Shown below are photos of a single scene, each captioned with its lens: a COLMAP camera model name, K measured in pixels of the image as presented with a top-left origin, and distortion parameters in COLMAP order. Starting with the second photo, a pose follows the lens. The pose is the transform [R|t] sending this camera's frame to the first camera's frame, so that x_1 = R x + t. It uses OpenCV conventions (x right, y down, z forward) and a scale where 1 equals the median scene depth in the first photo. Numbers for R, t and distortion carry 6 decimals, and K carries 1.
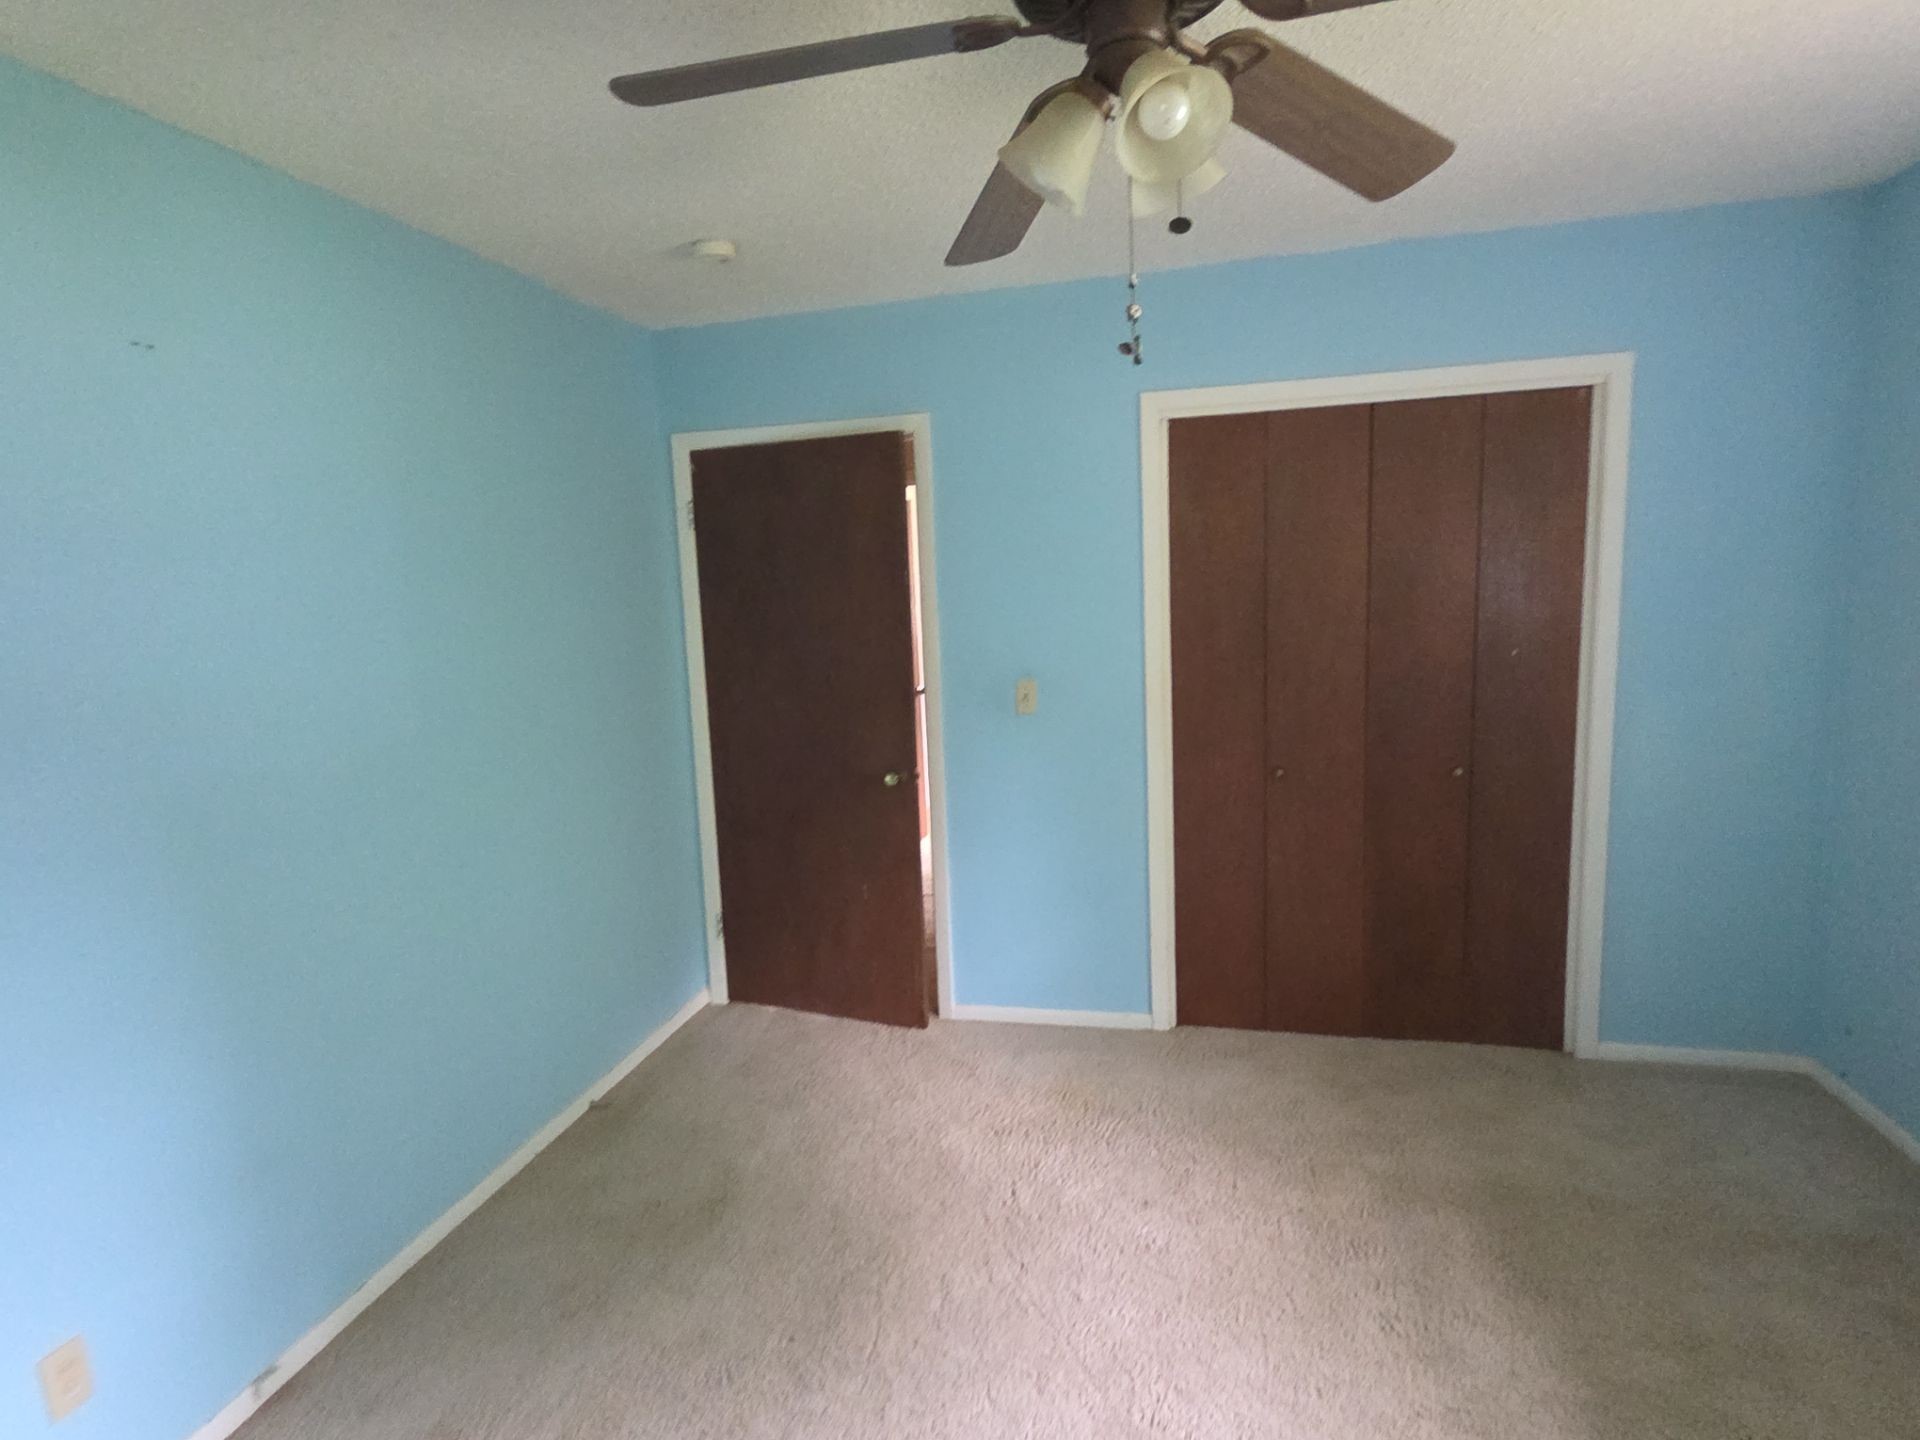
lens RADIAL K [[1257.9, 0, 946.3], [0, 1257.9, 730.5], [0, 0, 1]] dist [0.079845, -0.061121]
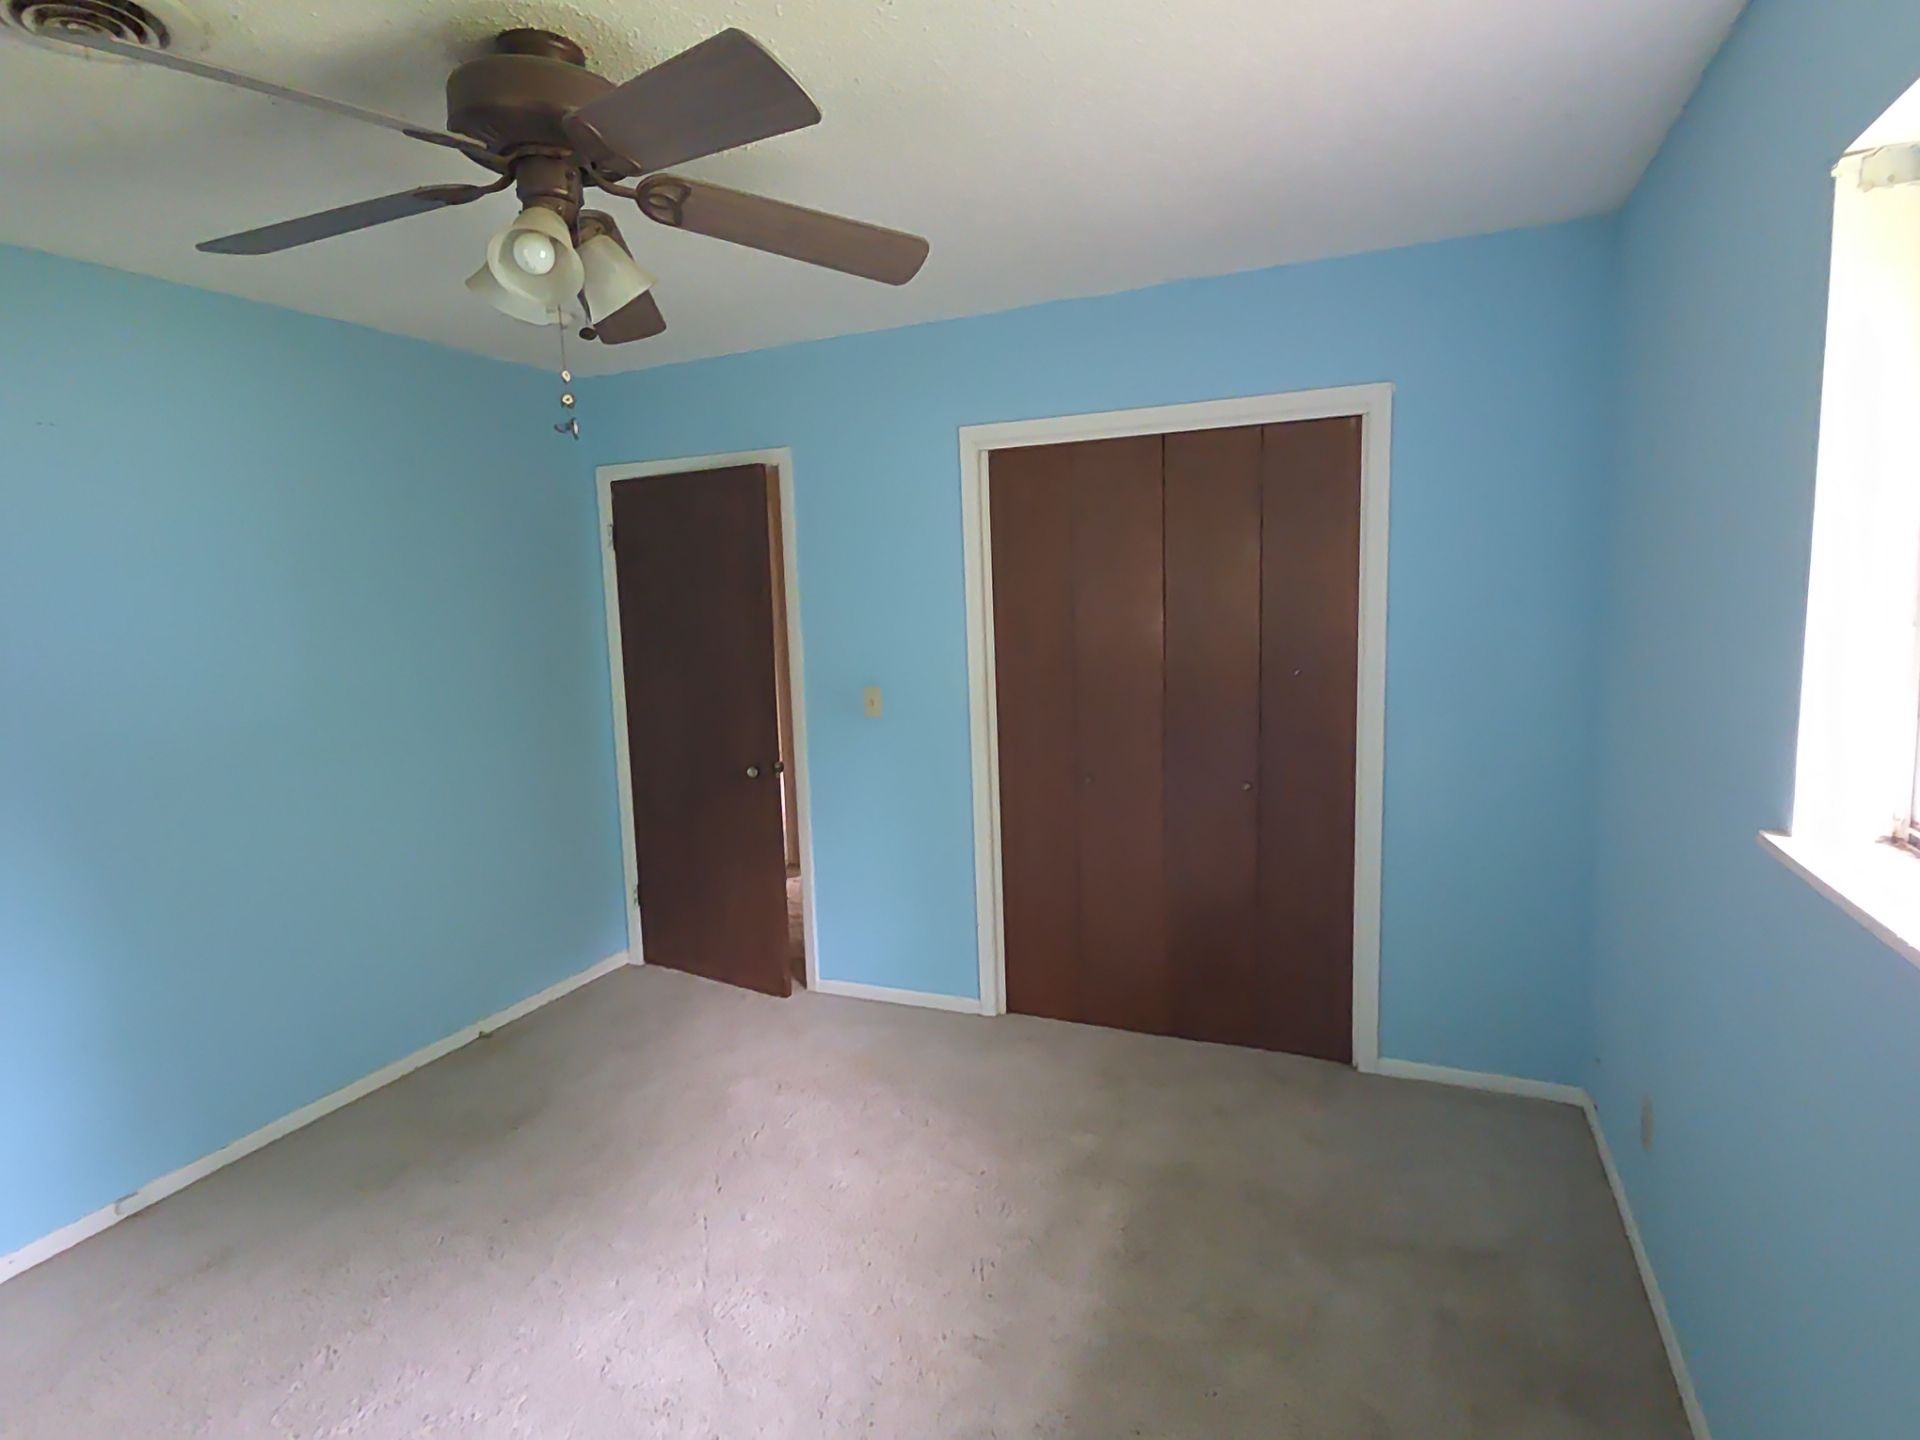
lens RADIAL K [[1286.6, 0, 920.5], [0, 1286.6, 731.0], [0, 0, 1]] dist [0.074581, -0.042657]
pose [[0.972248, 0.032967, -0.231619, 0.373719], [-0.033435, 0.999439, 0.001906, -0.005408], [0.231551, 0.005891, 0.972805, -0.086632]]
